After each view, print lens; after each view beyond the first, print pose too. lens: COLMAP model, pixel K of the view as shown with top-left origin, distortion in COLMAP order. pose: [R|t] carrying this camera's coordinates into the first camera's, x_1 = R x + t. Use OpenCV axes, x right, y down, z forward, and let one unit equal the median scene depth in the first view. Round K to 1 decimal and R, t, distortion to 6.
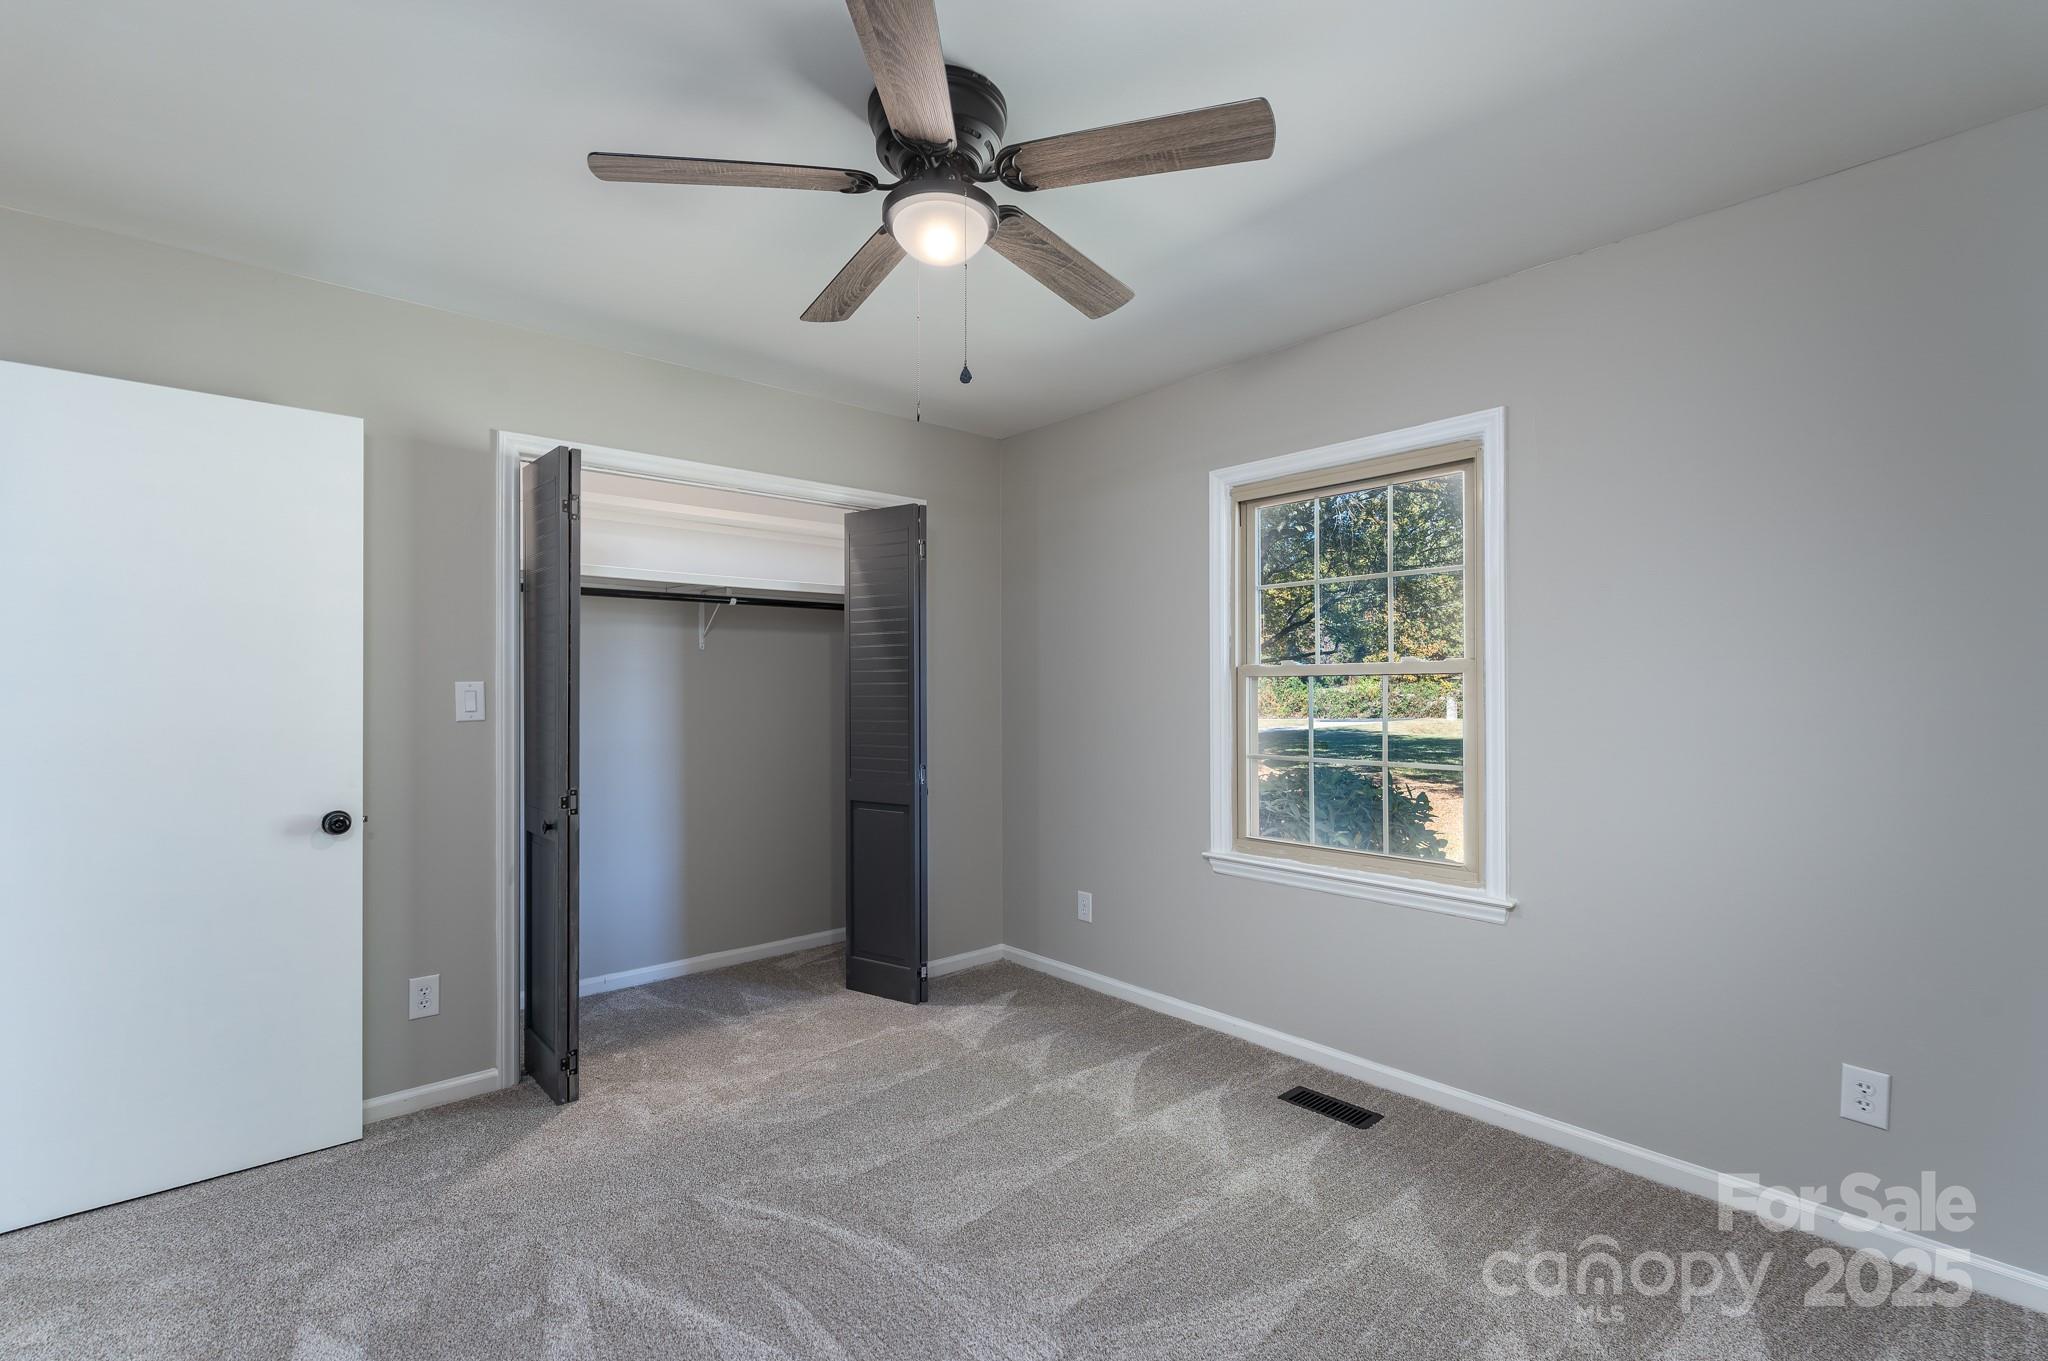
lens RADIAL K [[927.1, 0, 1029.9], [0, 927.1, 689.4], [0, 0, 1]] dist [-0.002760, -0.000406]
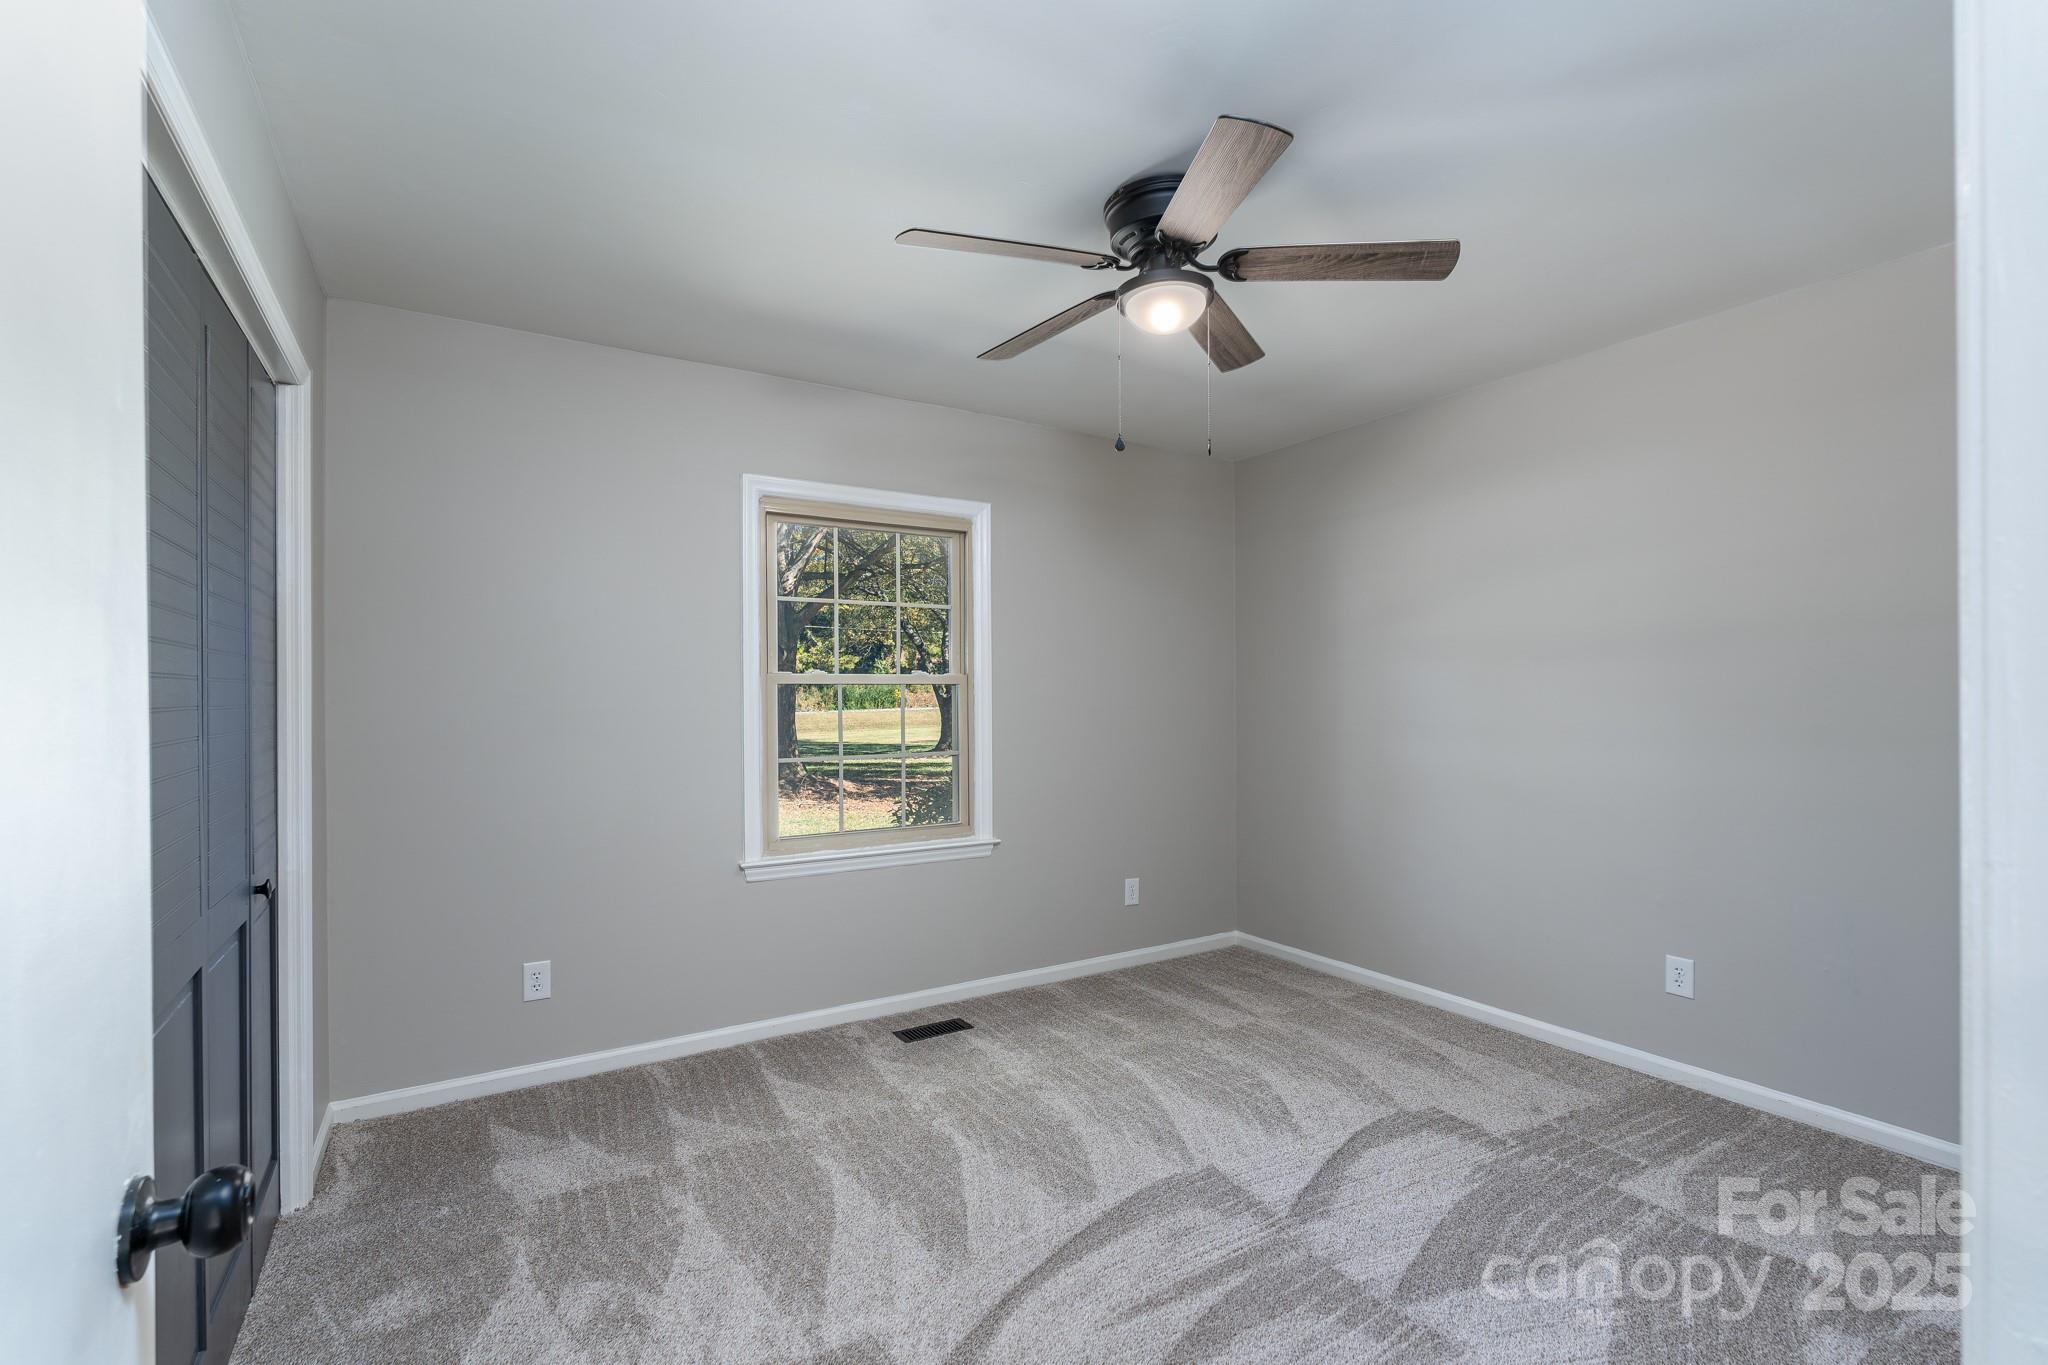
lens RADIAL K [[927.1, 0, 1024.2], [0, 927.1, 688.1], [0, 0, 1]] dist [-0.002760, -0.000406]
pose [[0.155478, 0.009739, 0.987791, -0.819179], [-0.001653, 0.999953, -0.009599, 0.001055], [-0.987838, -0.000140, 0.155487, 0.626967]]
